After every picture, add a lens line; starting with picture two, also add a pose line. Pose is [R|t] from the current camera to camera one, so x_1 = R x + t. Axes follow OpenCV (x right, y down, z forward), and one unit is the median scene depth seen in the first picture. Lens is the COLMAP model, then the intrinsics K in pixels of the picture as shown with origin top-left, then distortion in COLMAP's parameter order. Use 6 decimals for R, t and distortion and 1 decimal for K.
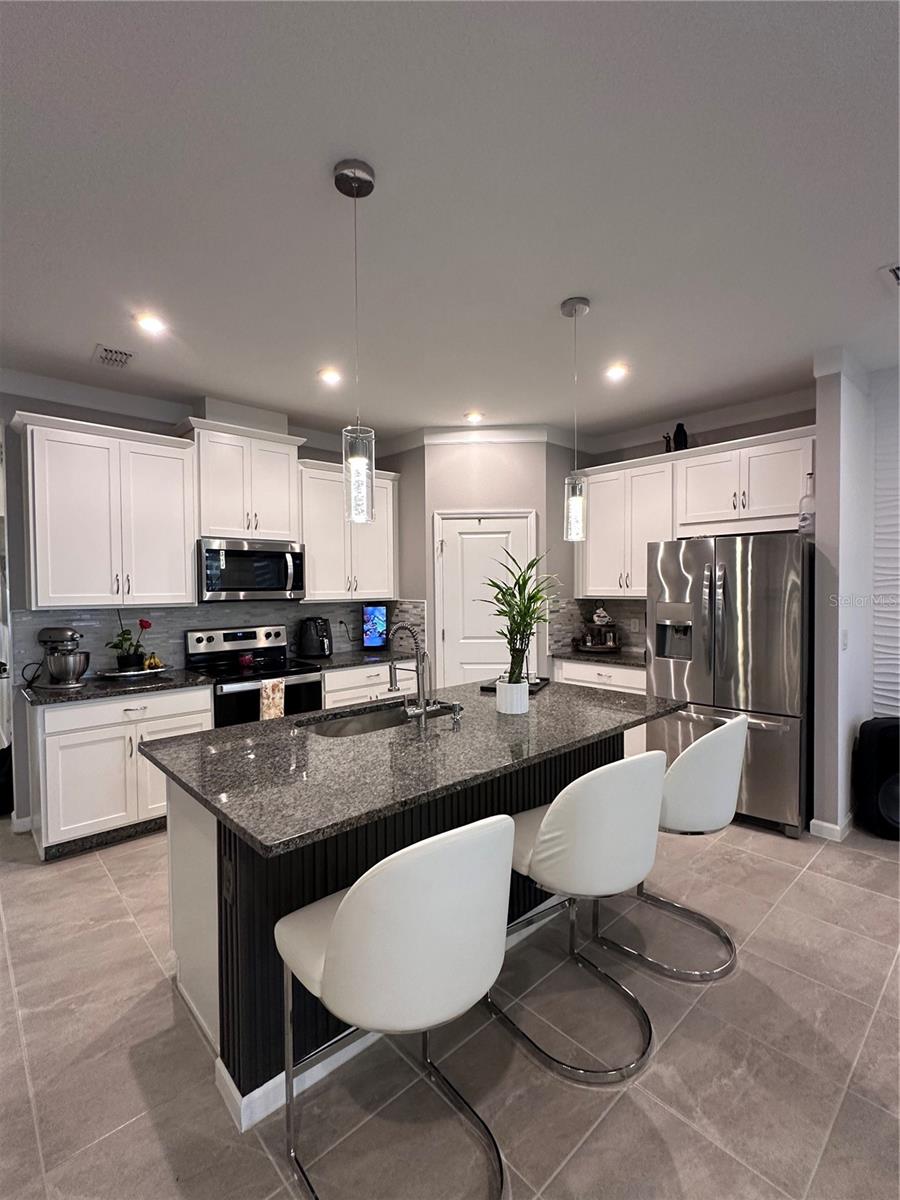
lens RADIAL K [[550.4, 0, 448.1], [0, 550.4, 600.3], [0, 0, 1]] dist [-0.005332, 0.000620]
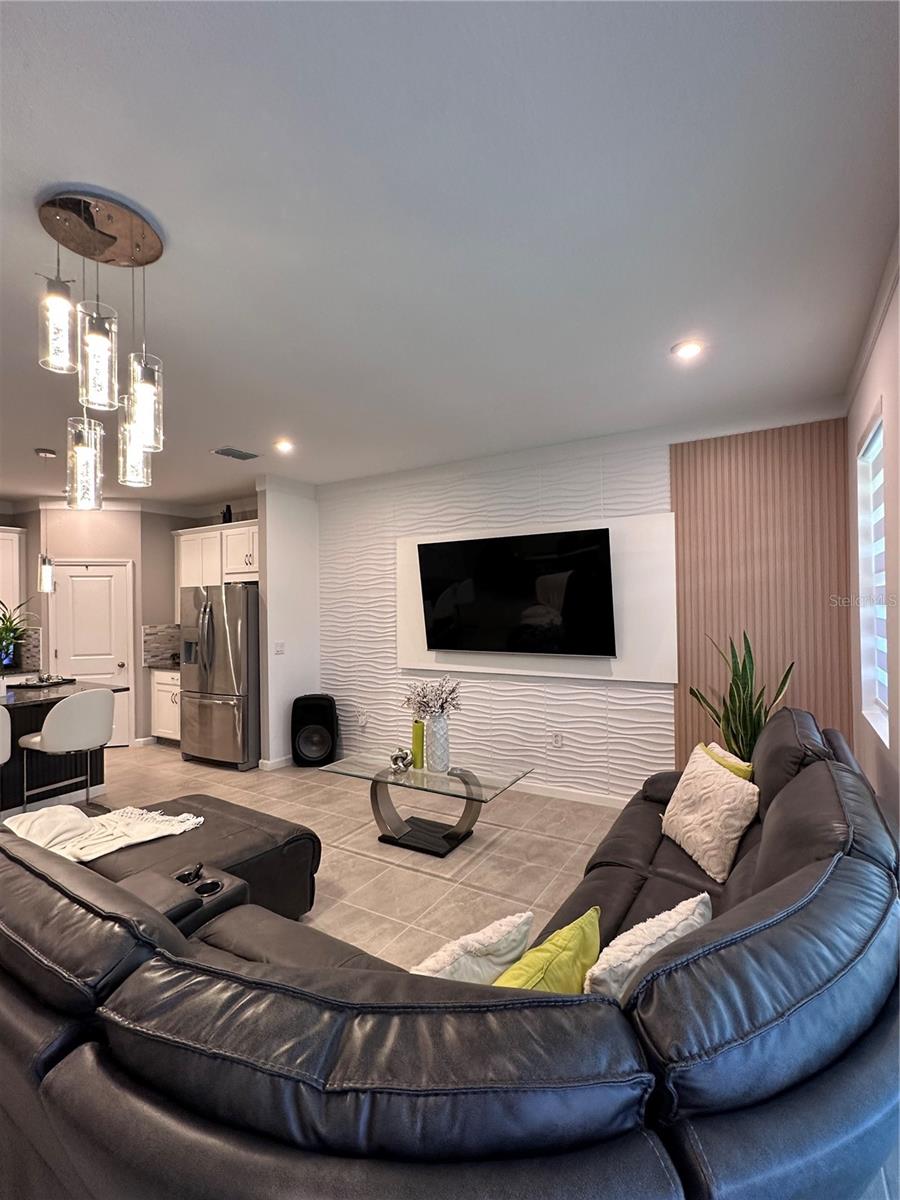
lens RADIAL K [[550.4, 0, 448.9], [0, 550.4, 599.2], [0, 0, 1]] dist [-0.005332, 0.000620]
pose [[0.960115, -0.002524, 0.279595, 0.580911], [0.013966, 0.999144, -0.038939, -0.003141], [-0.279257, 0.041291, 0.959328, -0.573064]]
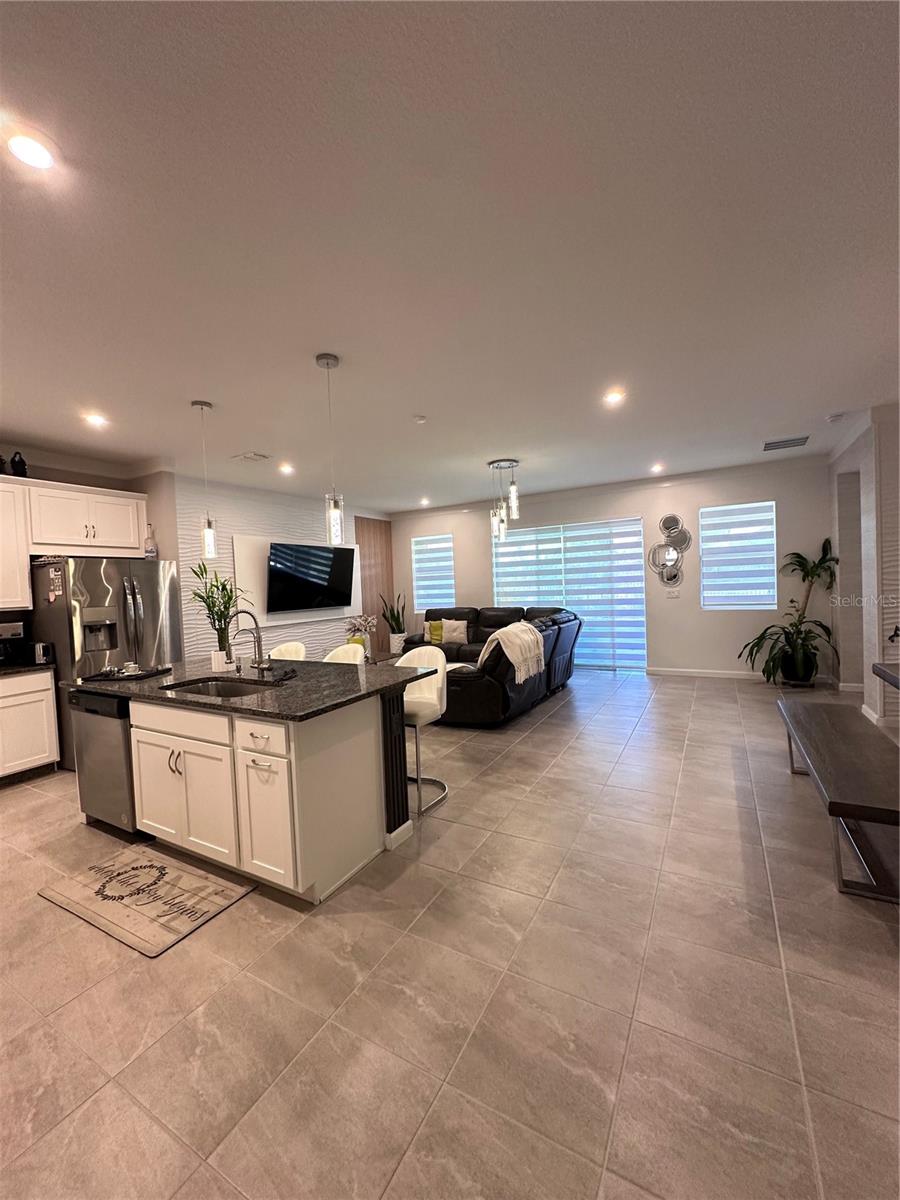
lens RADIAL K [[477.2, 0, 445.4], [0, 477.2, 600.8], [0, 0, 1]] dist [0.000655, 0.001610]
pose [[-0.306195, -0.009204, 0.951924, -0.772695], [0.072331, 0.996838, 0.032904, 0.010649], [-0.949217, 0.078929, -0.304561, 0.491015]]
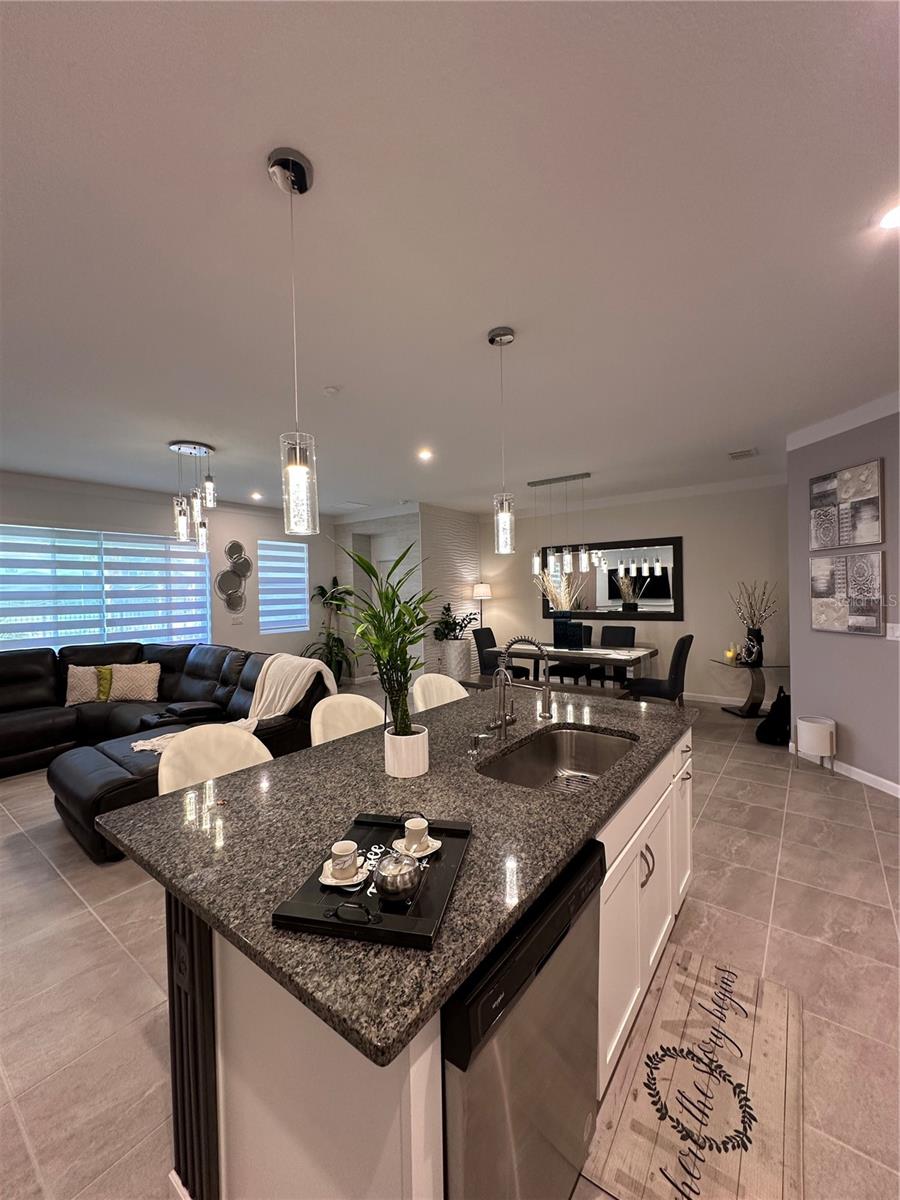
lens RADIAL K [[477.2, 0, 449.2], [0, 477.2, 597.6], [0, 0, 1]] dist [0.000655, 0.001610]
pose [[-0.984557, 0.032848, -0.171957, 0.098209], [0.025574, 0.998689, 0.044350, -0.034067], [0.173188, 0.039268, -0.984106, 0.986325]]
